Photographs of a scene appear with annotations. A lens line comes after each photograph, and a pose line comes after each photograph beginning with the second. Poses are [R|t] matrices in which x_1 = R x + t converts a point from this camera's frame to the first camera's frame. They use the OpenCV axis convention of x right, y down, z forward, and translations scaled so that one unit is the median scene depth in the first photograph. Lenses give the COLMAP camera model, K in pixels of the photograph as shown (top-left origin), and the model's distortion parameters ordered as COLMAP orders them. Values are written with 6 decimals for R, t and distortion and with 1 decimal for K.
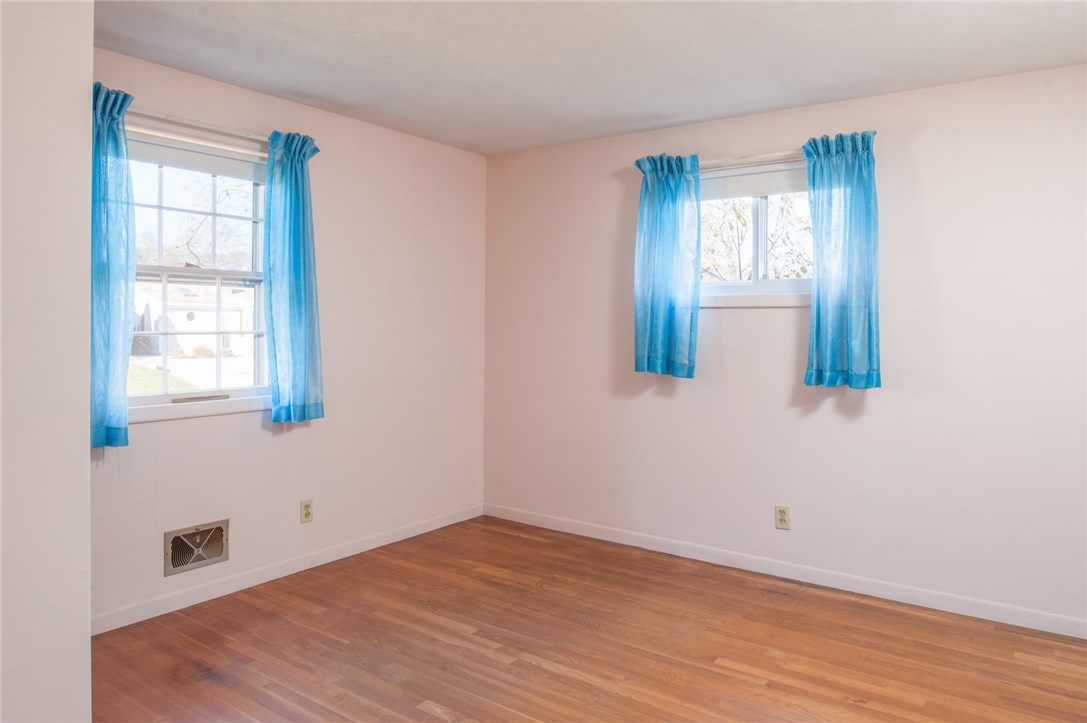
lens RADIAL K [[750.8, 0, 548.5], [0, 750.8, 351.5], [0, 0, 1]] dist [-0.007811, -0.003227]
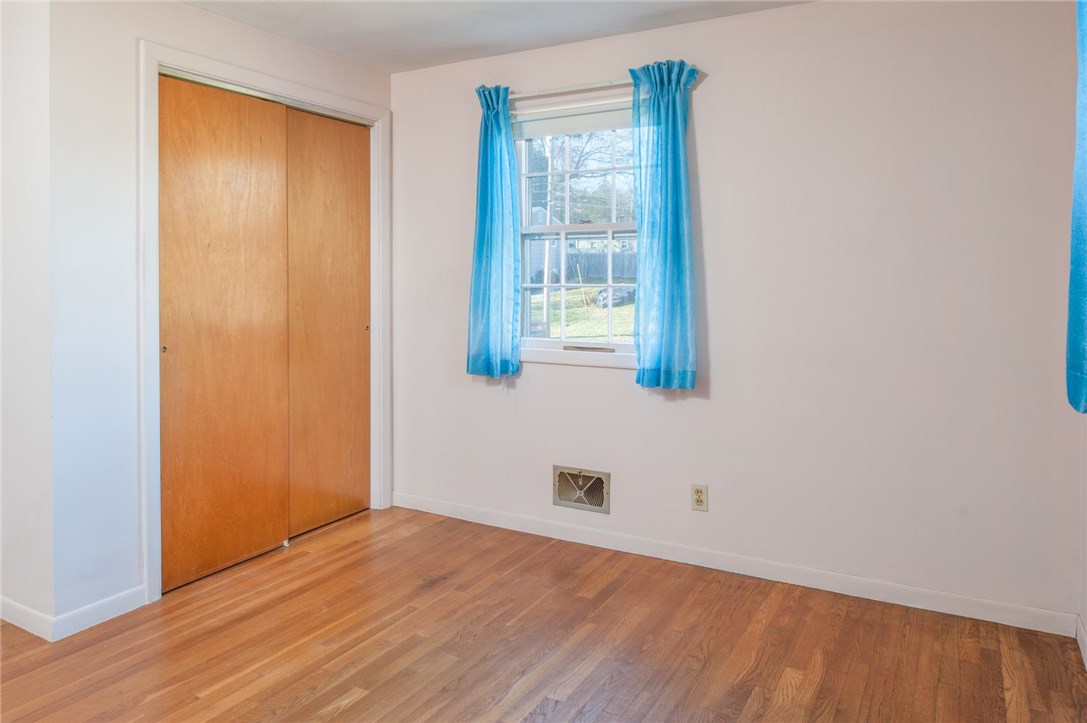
lens RADIAL K [[745.1, 0, 544.5], [0, 745.1, 291.8], [0, 0, 1]] dist [-0.009756, -0.002415]
pose [[0.112216, 0.015698, -0.993560, 0.551154], [-0.037228, 0.999240, 0.011583, -0.025658], [0.992986, 0.035688, 0.112715, 0.809743]]
